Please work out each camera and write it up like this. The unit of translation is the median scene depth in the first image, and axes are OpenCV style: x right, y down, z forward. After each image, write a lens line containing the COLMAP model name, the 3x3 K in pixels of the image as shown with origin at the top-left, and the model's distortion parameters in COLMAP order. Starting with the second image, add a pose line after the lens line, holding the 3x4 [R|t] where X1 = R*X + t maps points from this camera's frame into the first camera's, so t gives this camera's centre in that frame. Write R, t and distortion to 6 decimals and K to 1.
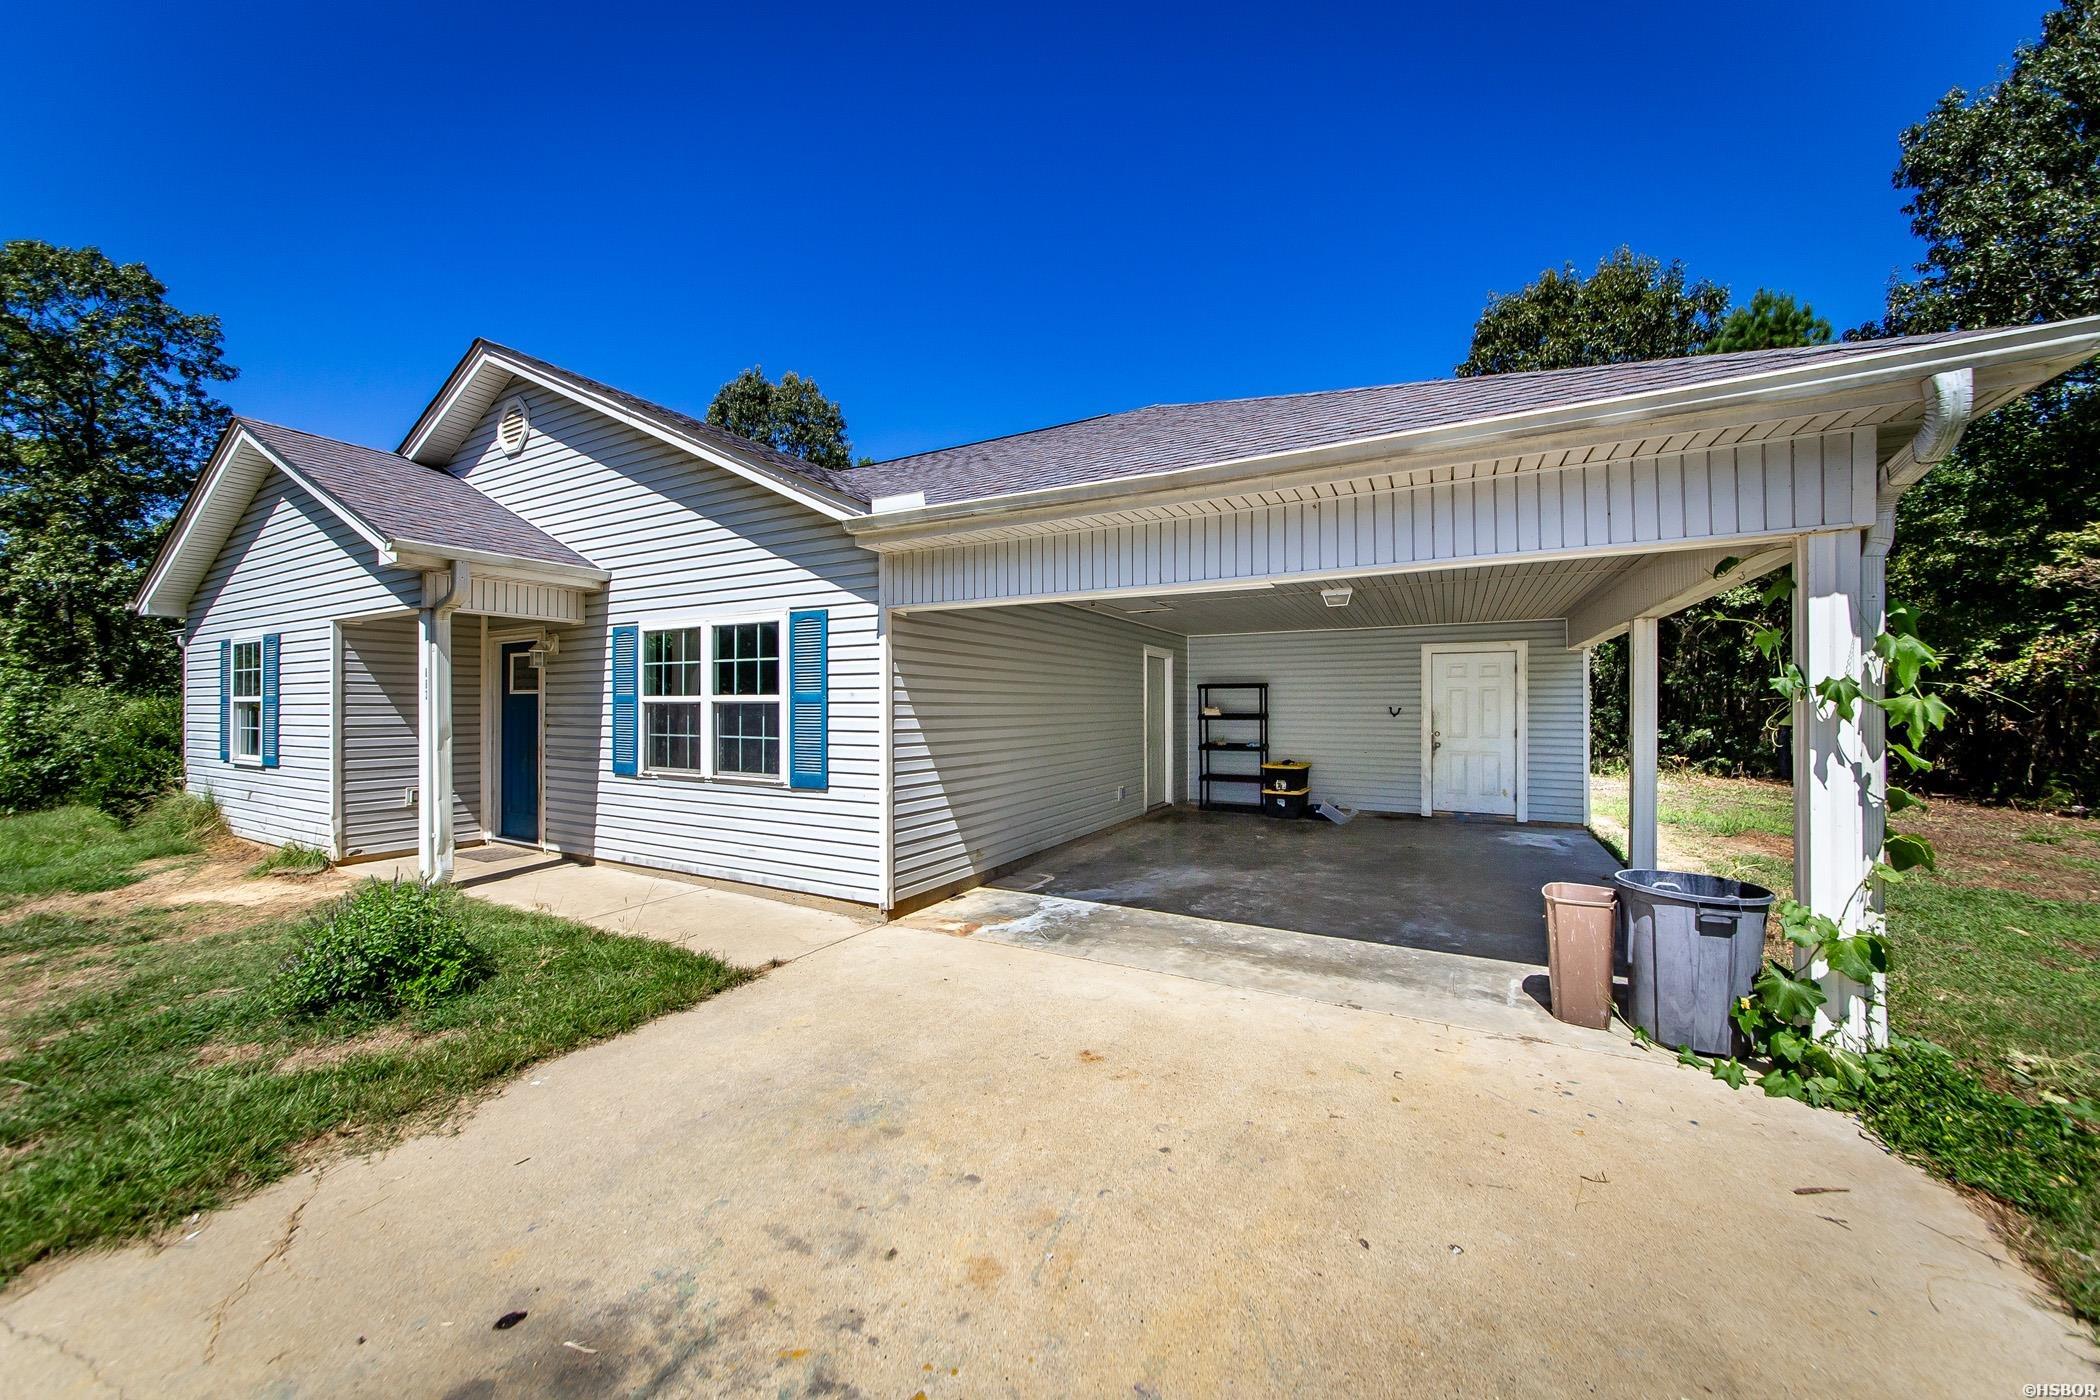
lens RADIAL K [[759.7, 0, 1032.2], [0, 759.7, 704.3], [0, 0, 1]] dist [-0.011201, 0.002537]
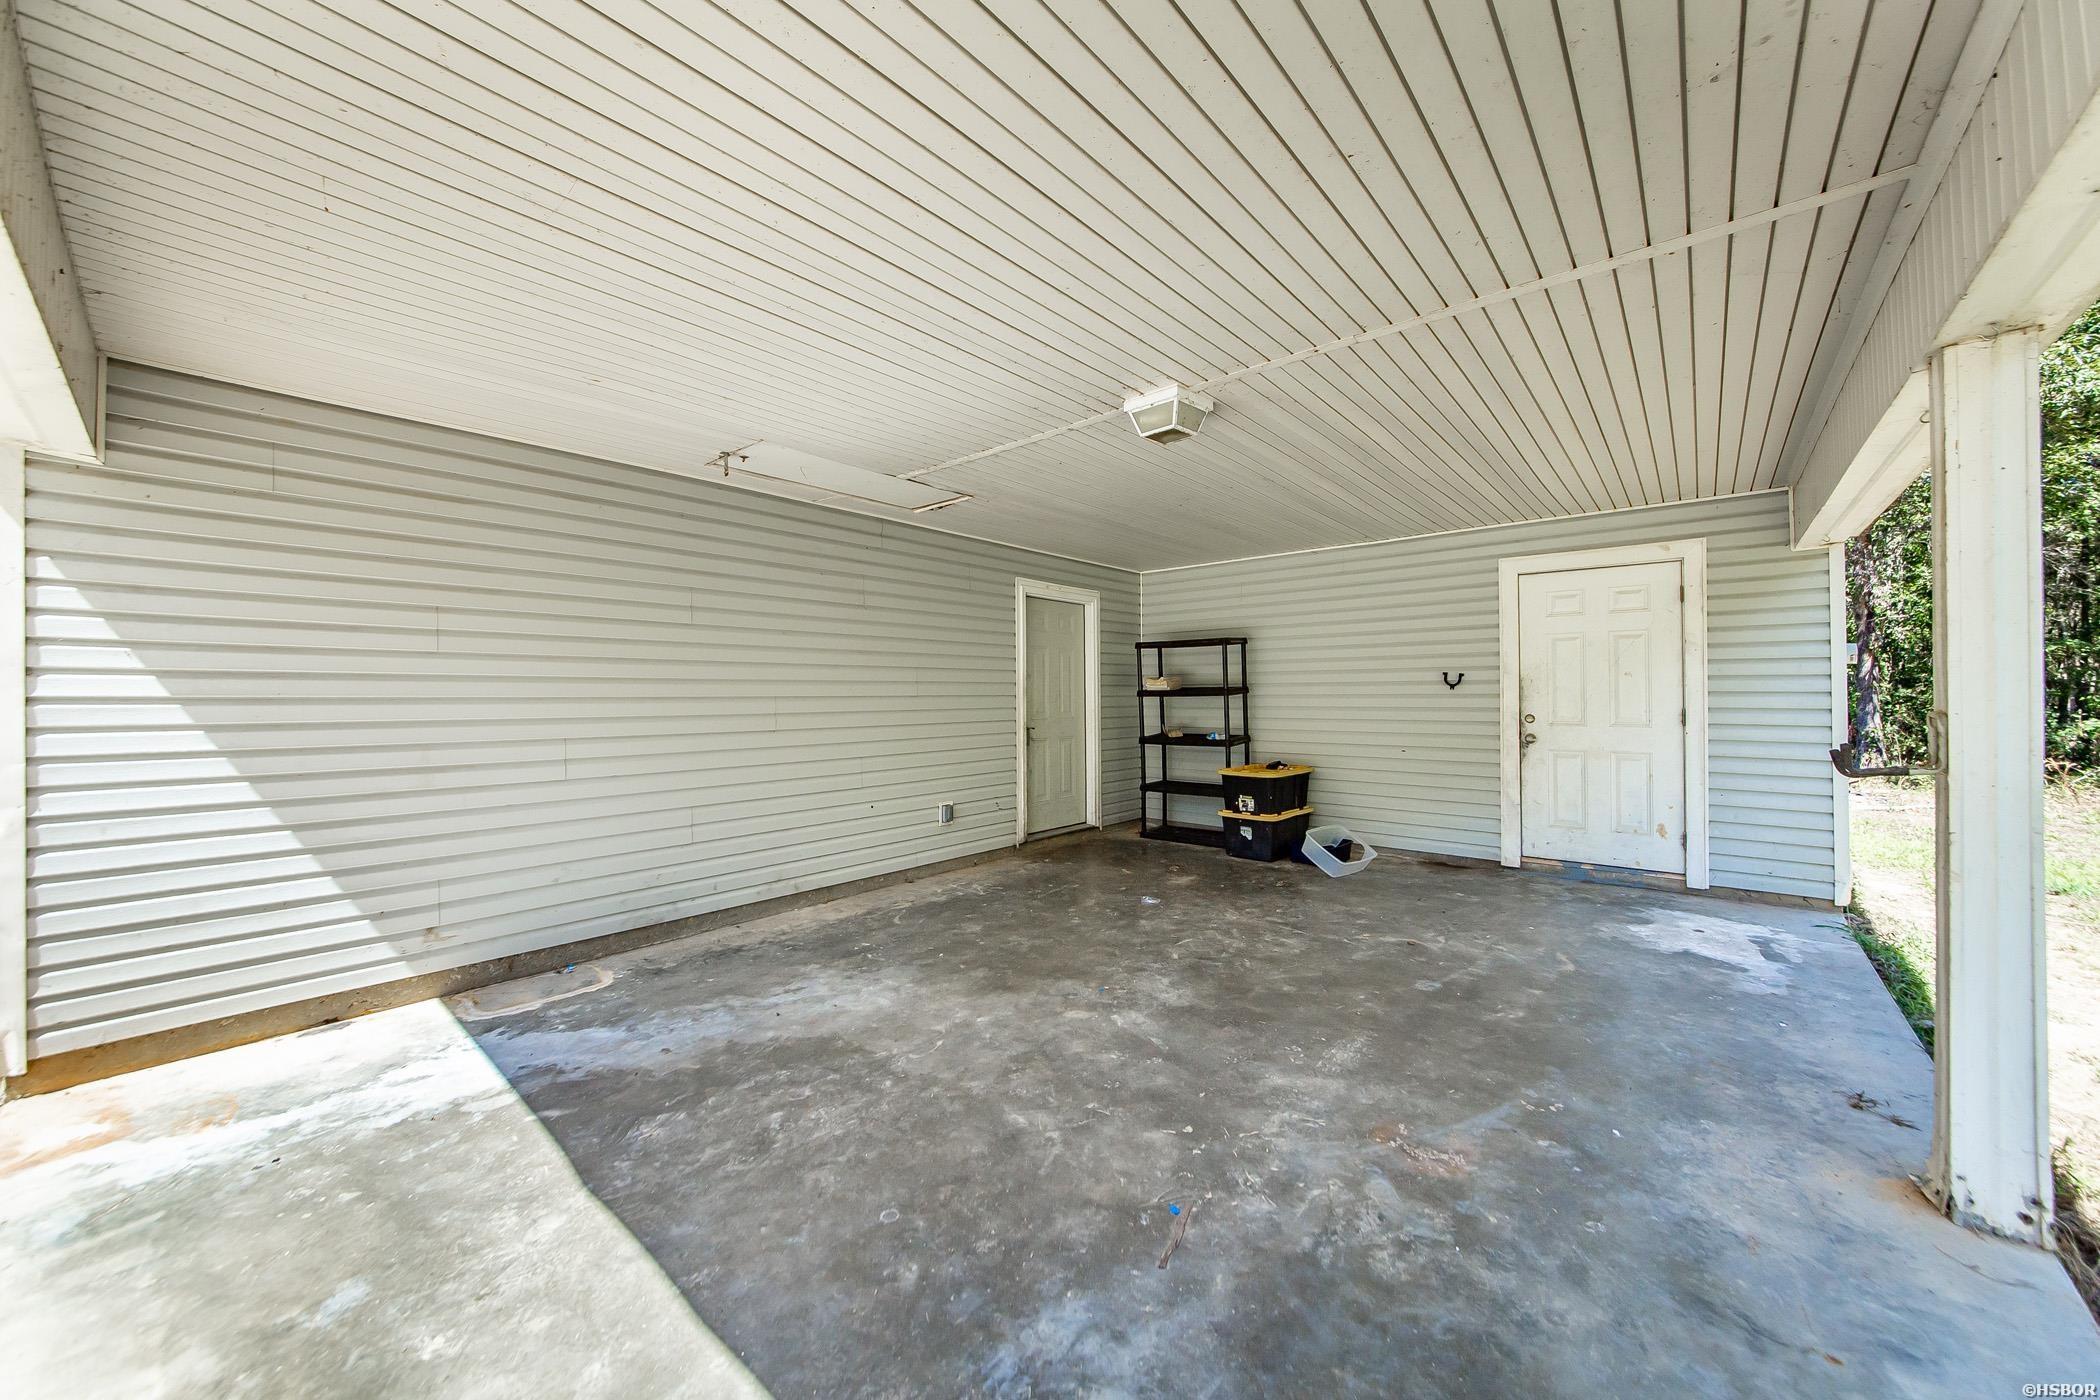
lens RADIAL K [[759.7, 0, 1061.7], [0, 759.7, 692.4], [0, 0, 1]] dist [-0.011201, 0.002537]
pose [[0.978618, -0.004669, -0.205634, 0.326653], [0.004066, 0.999986, -0.003353, 0.020998], [0.205647, 0.002445, 0.978623, 0.402431]]
